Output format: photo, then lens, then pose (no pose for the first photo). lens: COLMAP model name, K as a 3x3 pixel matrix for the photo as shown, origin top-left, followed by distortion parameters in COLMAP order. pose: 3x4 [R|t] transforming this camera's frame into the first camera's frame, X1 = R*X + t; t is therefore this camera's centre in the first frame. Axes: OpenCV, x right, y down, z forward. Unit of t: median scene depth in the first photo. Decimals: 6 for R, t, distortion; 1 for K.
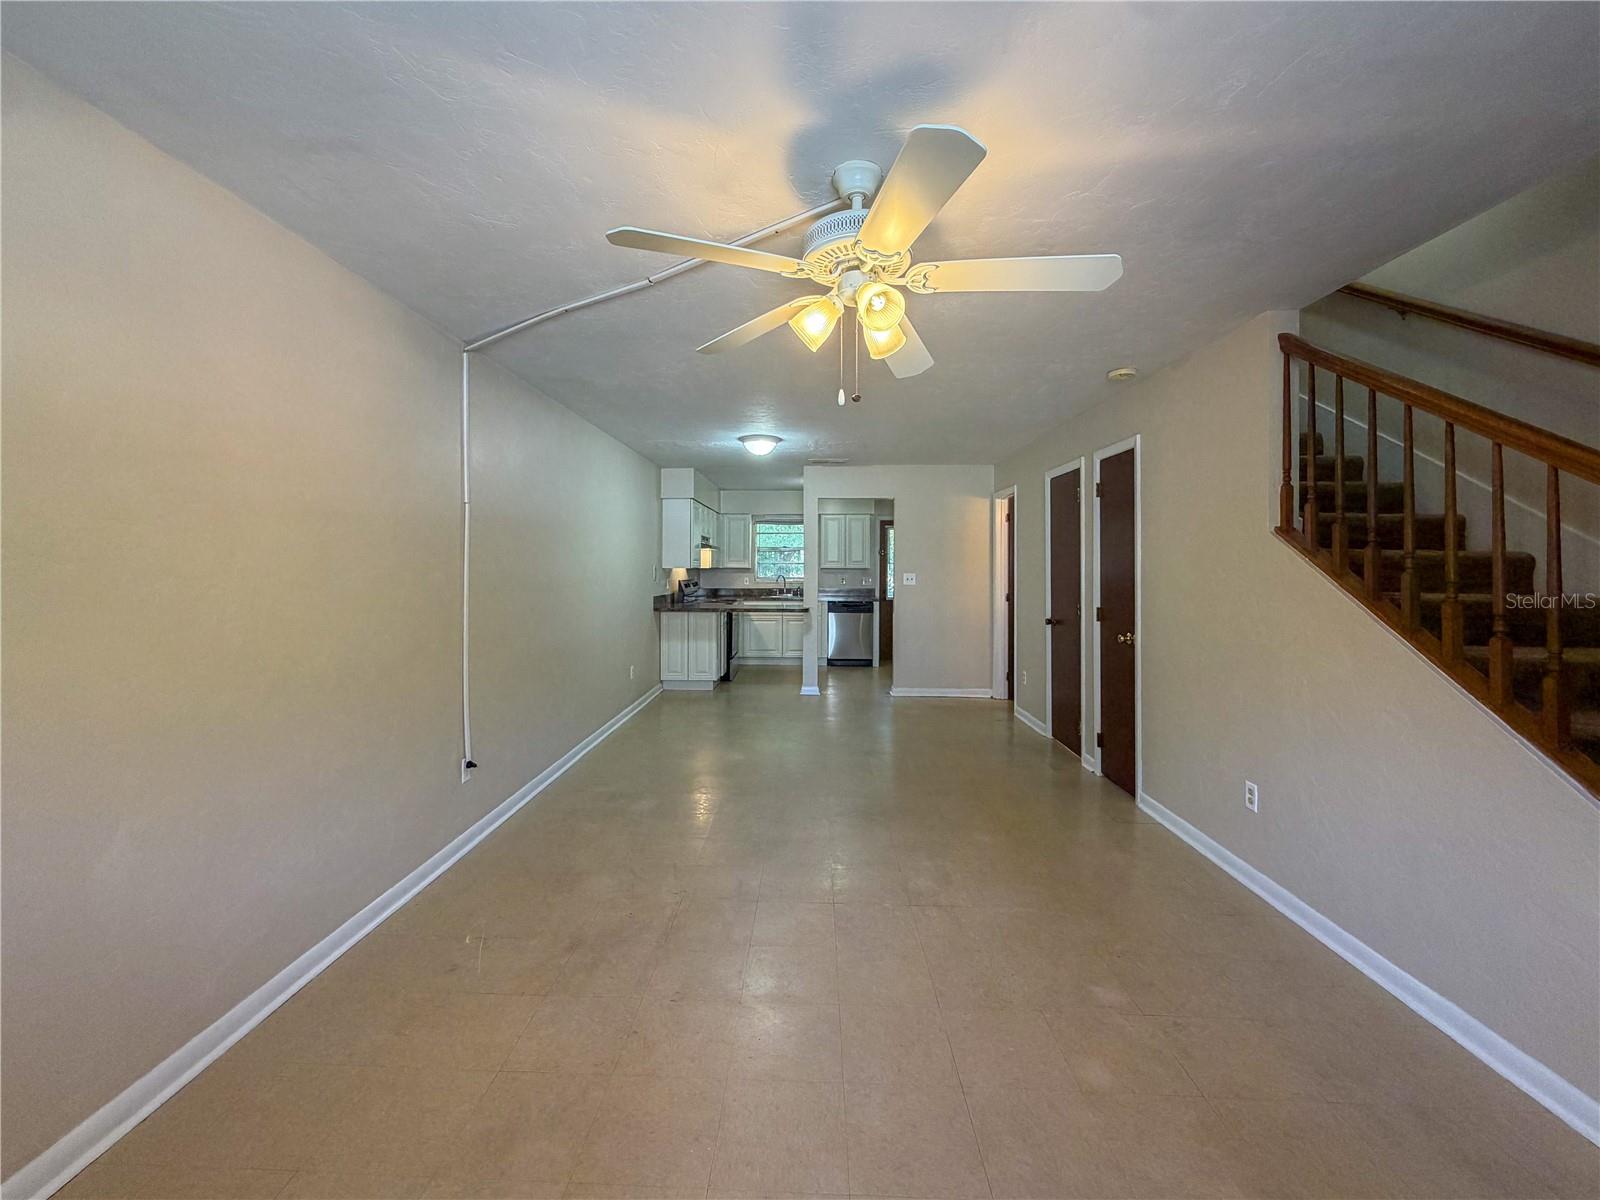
lens RADIAL K [[648.3, 0, 799.8], [0, 648.3, 575.7], [0, 0, 1]] dist [-0.001094, -0.000152]
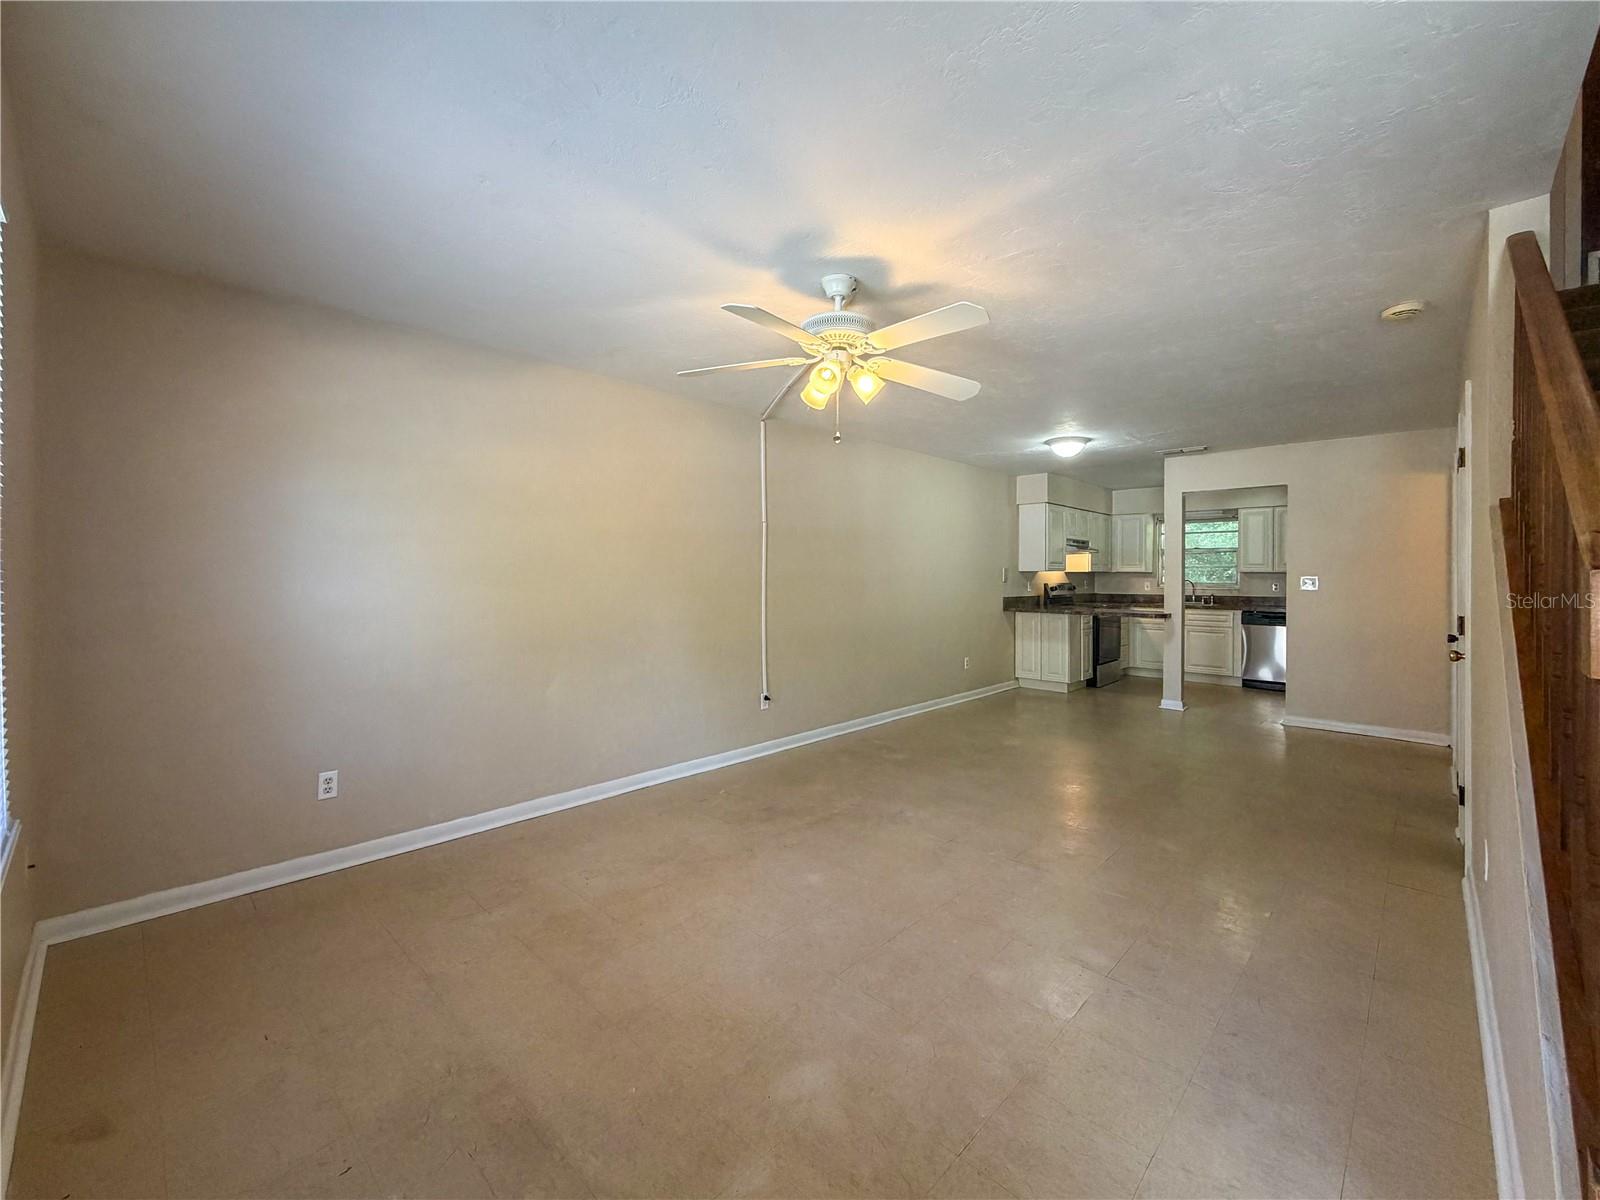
lens RADIAL K [[653.0, 0, 800.0], [0, 653.0, 600.0], [0, 0, 1]] dist [0.000652, 0.000033]
pose [[0.755605, 0.026123, -0.654506, 0.217071], [-0.010396, 0.999557, 0.027892, 0.009855], [0.654945, -0.014271, 0.755542, -0.032782]]
